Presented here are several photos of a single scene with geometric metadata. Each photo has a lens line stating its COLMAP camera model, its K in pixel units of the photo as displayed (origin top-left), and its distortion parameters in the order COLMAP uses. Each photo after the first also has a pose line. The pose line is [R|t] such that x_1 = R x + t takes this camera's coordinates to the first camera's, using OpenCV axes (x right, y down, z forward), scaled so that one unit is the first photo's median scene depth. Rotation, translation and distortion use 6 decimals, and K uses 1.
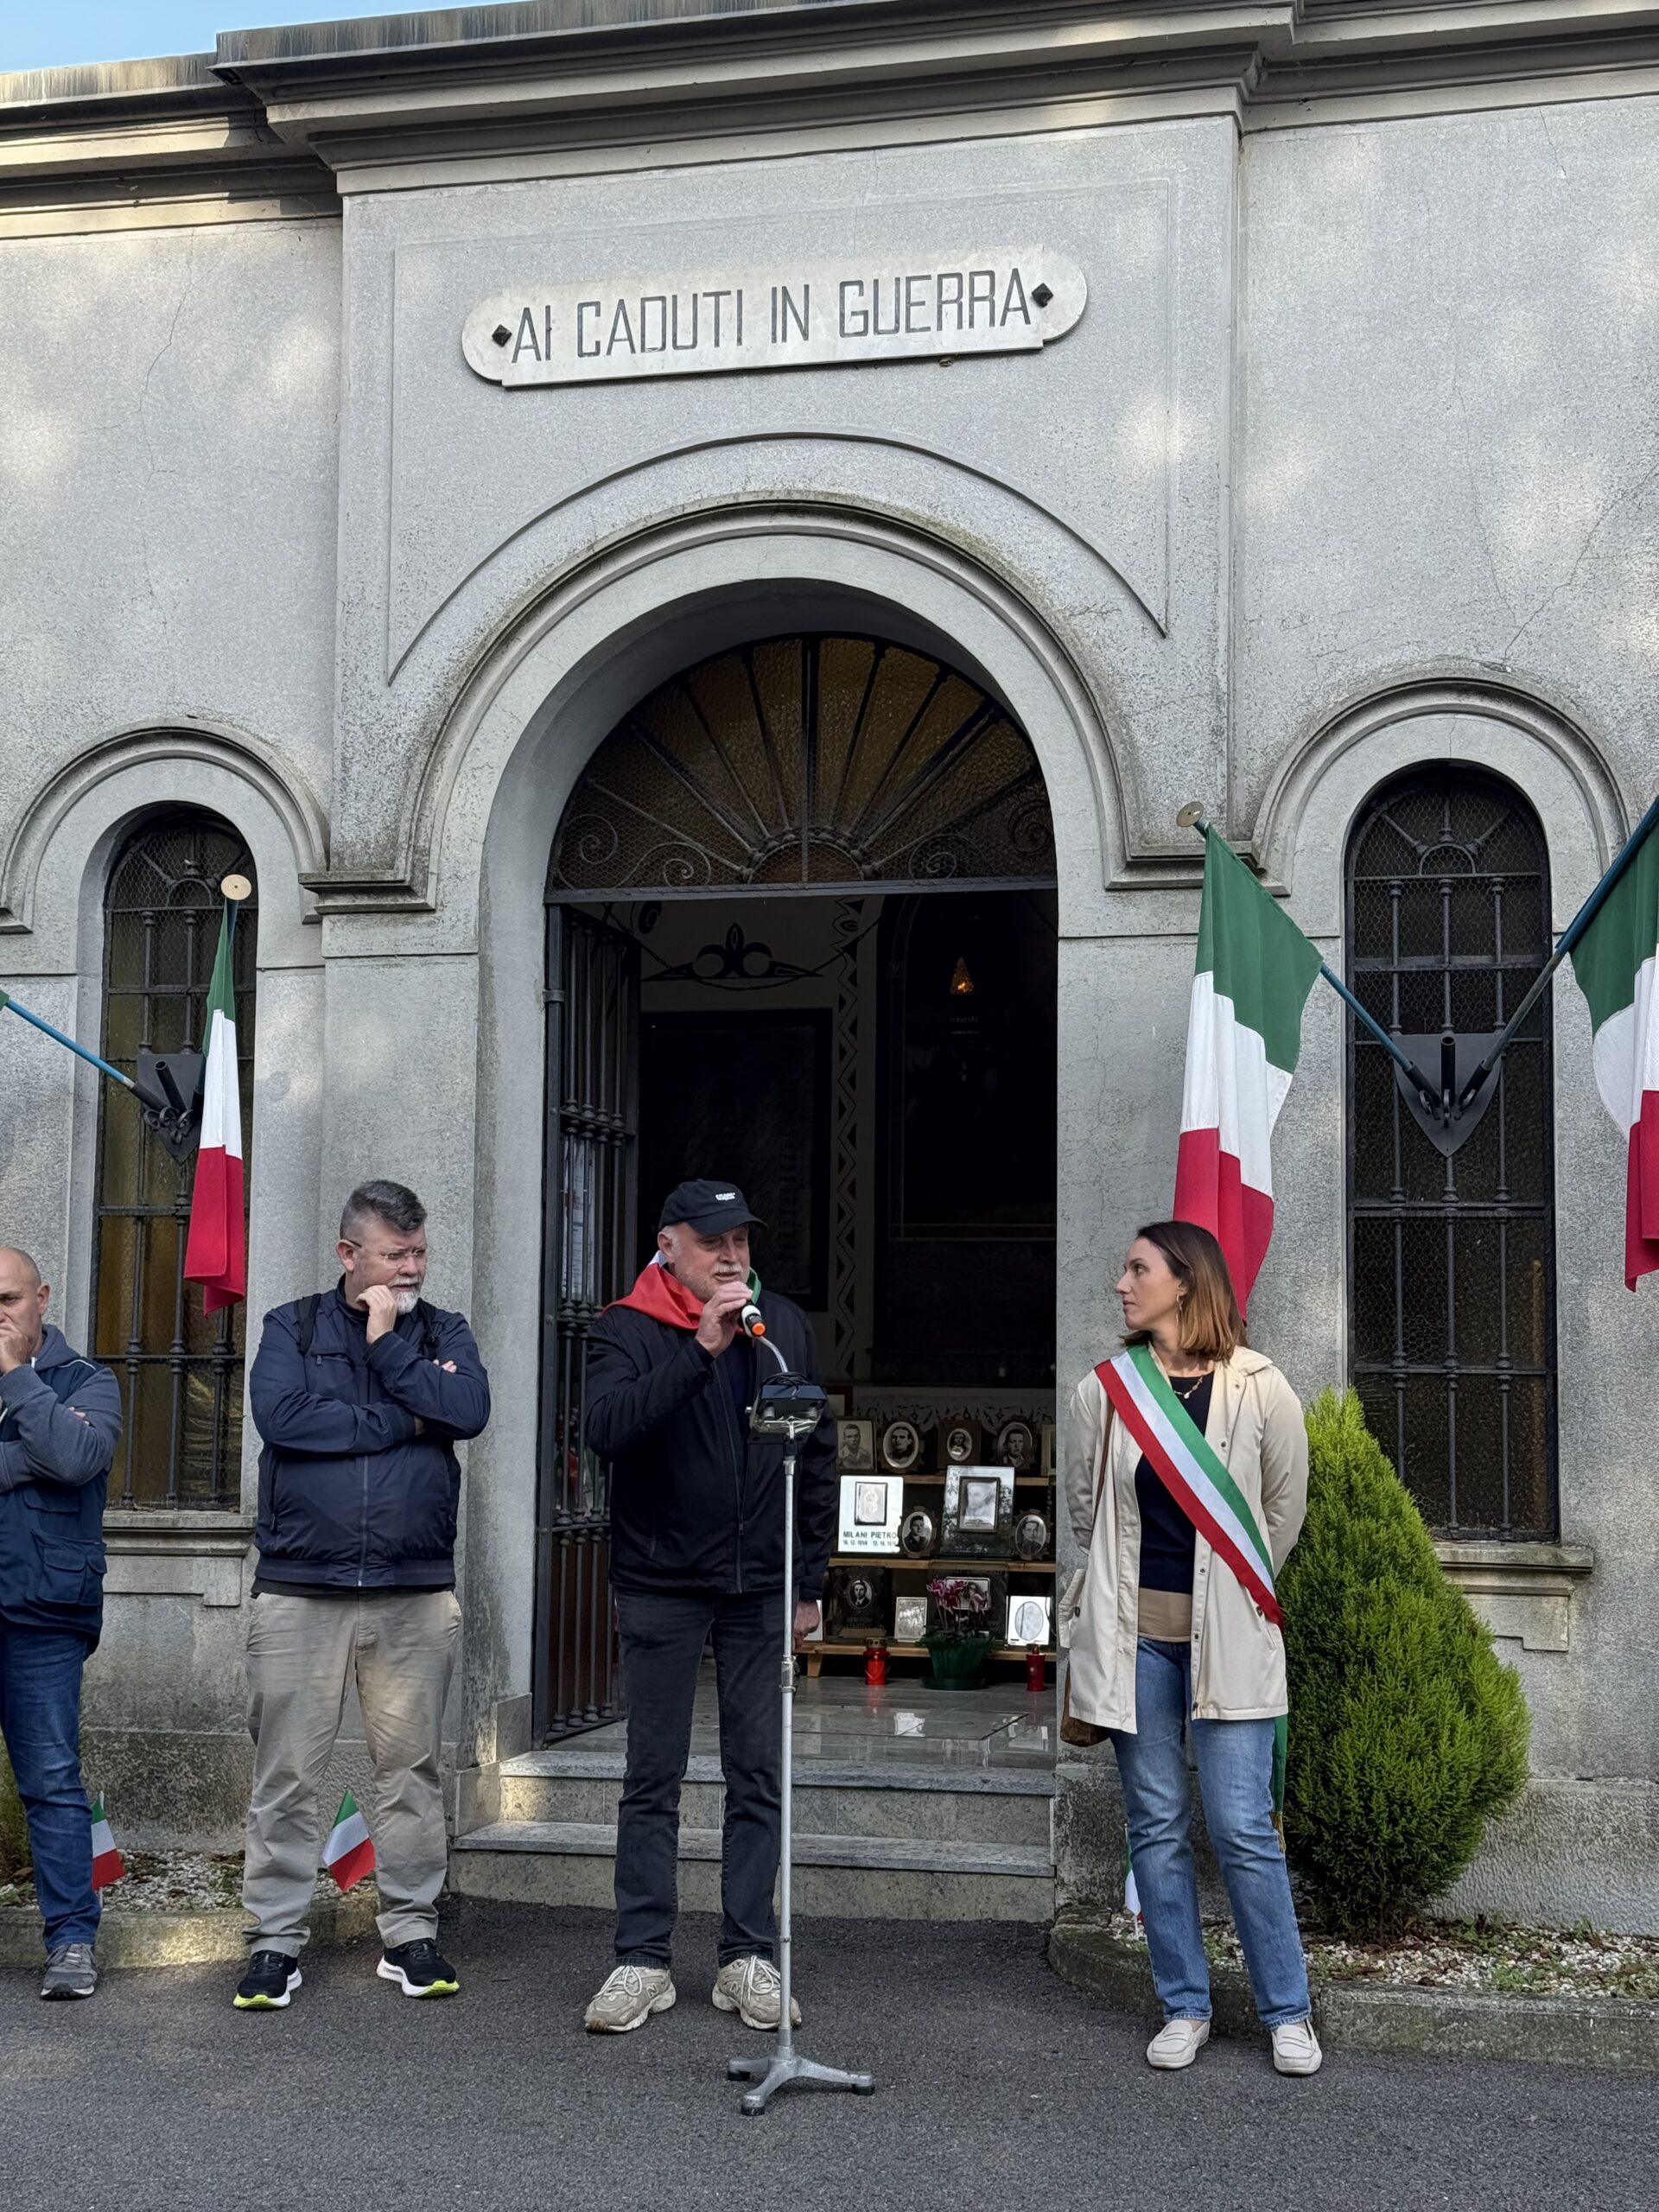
lens RADIAL K [[3060.9, 0, 828.2], [0, 3060.9, 1128.5], [0, 0, 1]] dist [0.194801, -0.391394]
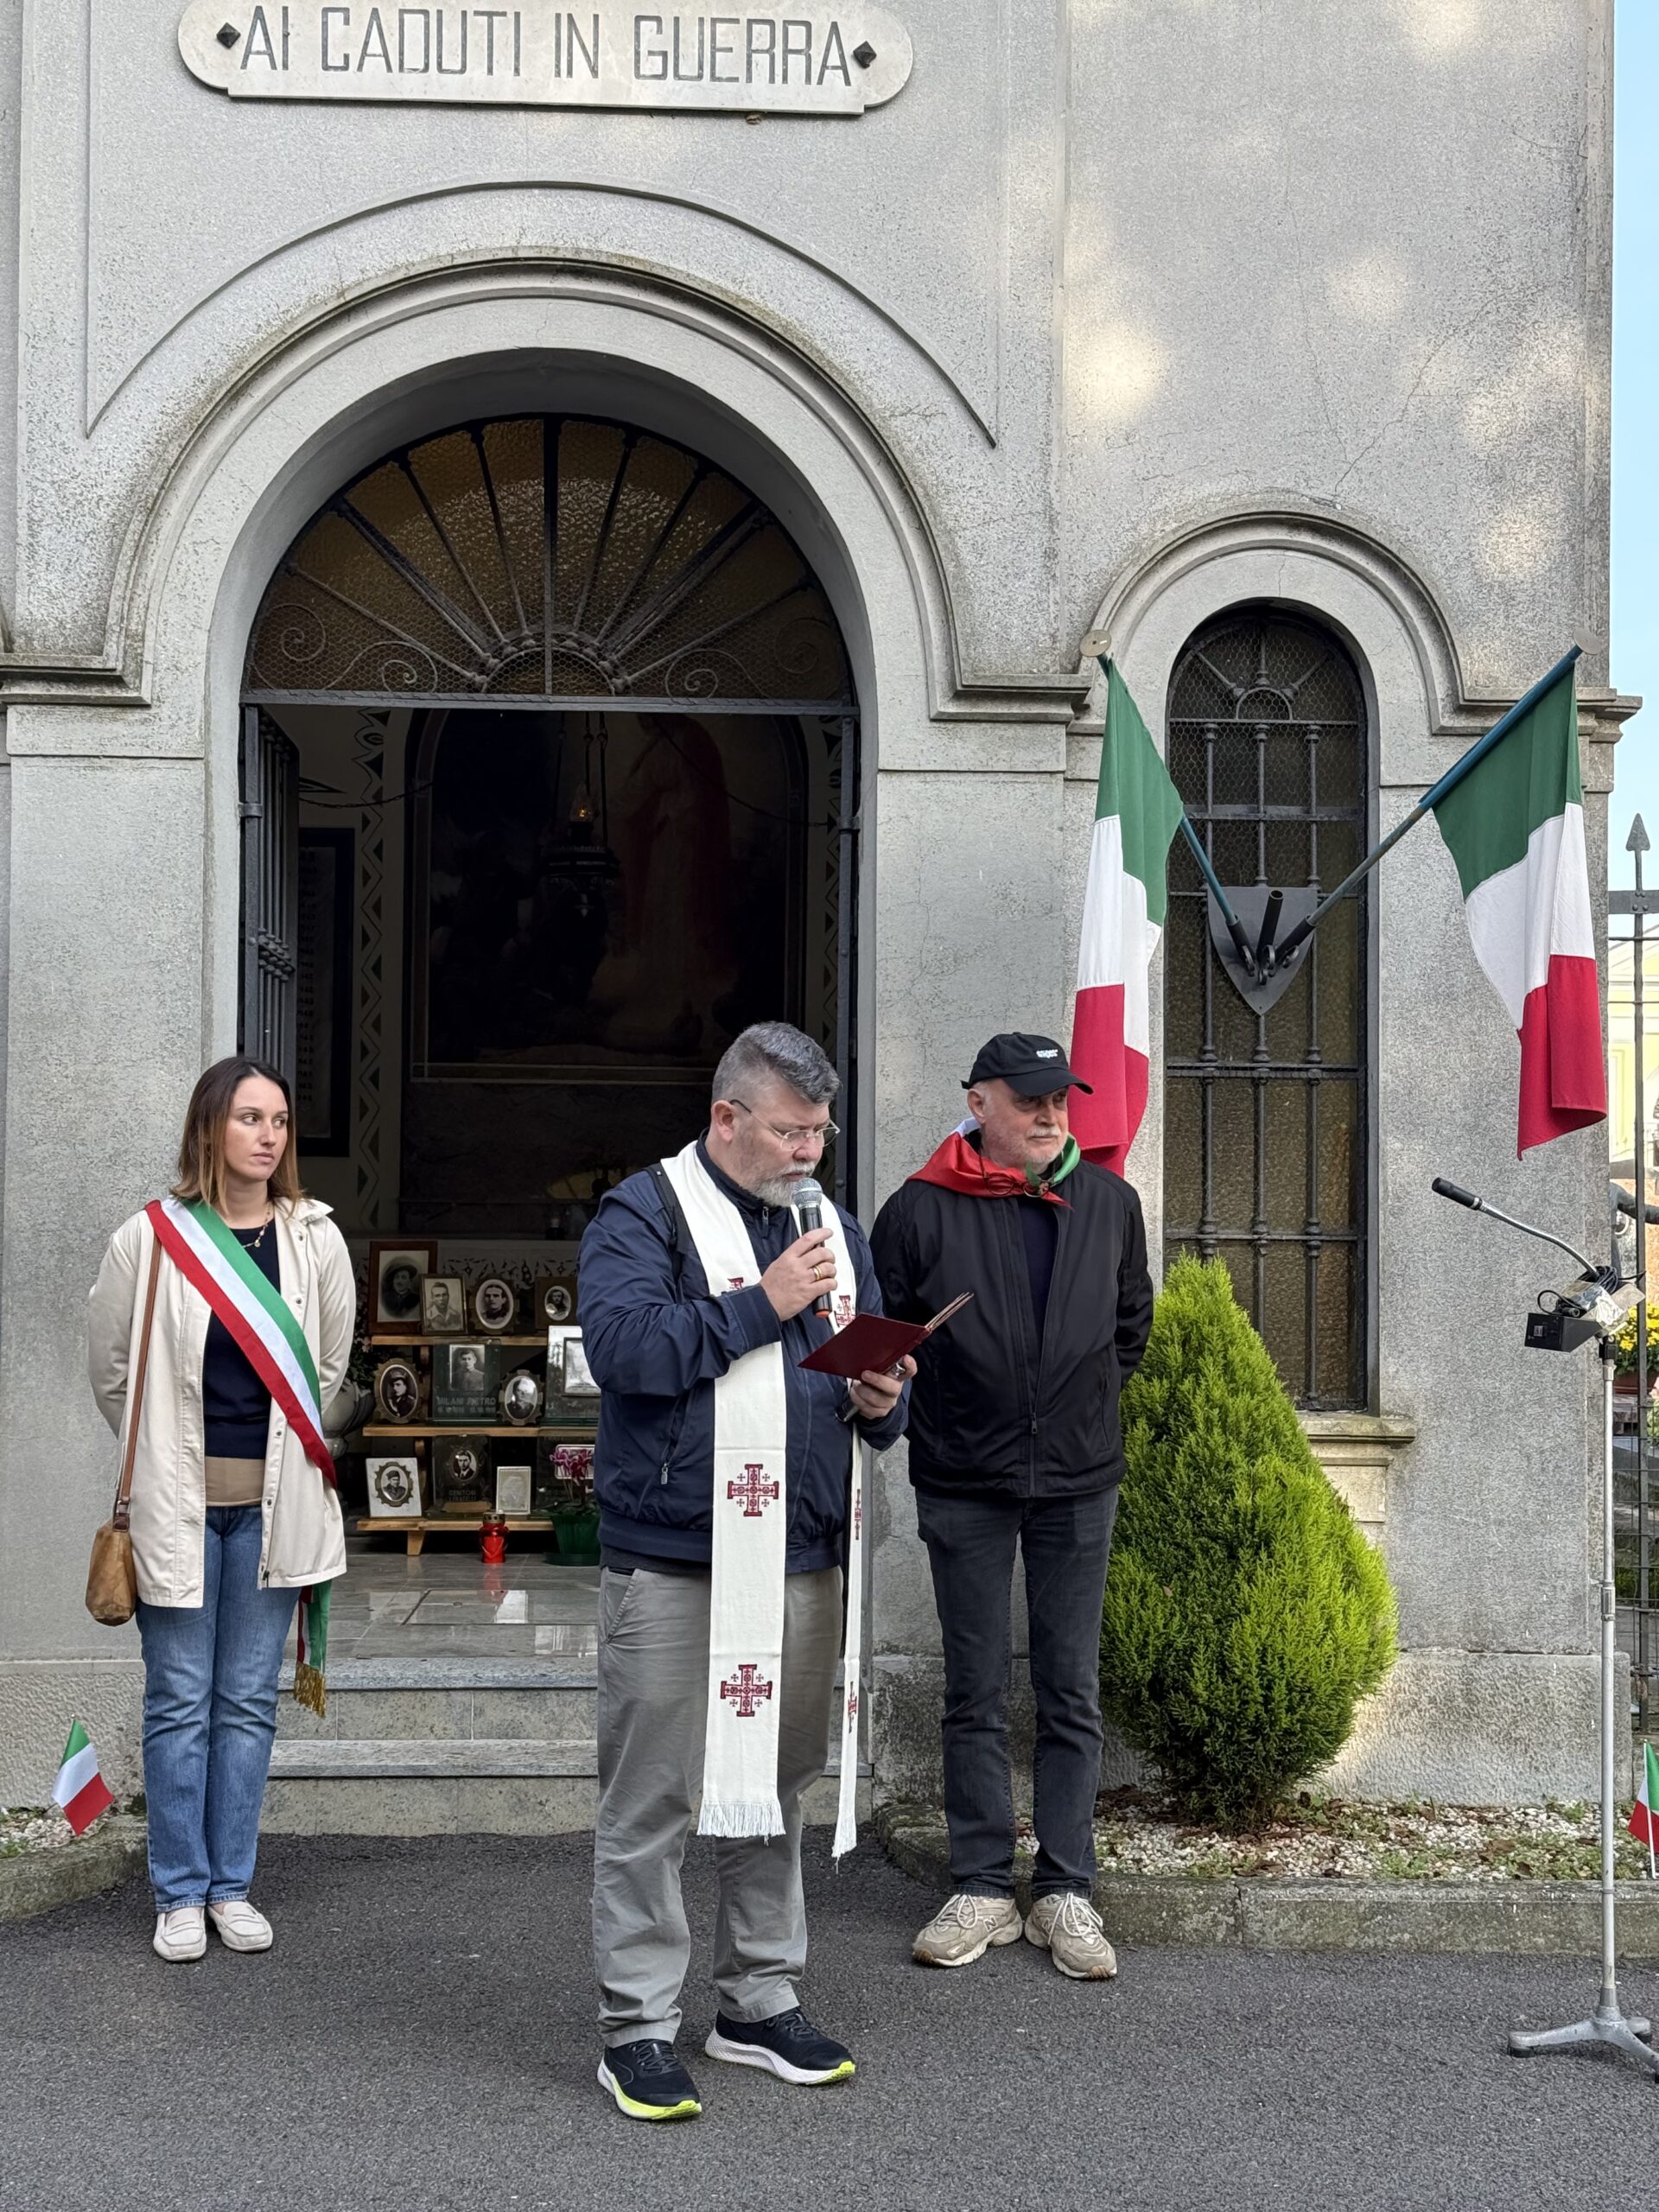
lens RADIAL K [[3053.1, 0, 823.9], [0, 3053.1, 1117.7], [0, 0, 1]] dist [0.192814, -0.395425]
pose [[0.961232, 0.008771, 0.275602, -0.185033], [-0.023605, 0.998442, 0.050555, -0.003860], [-0.274730, -0.055101, 0.959941, 0.110537]]
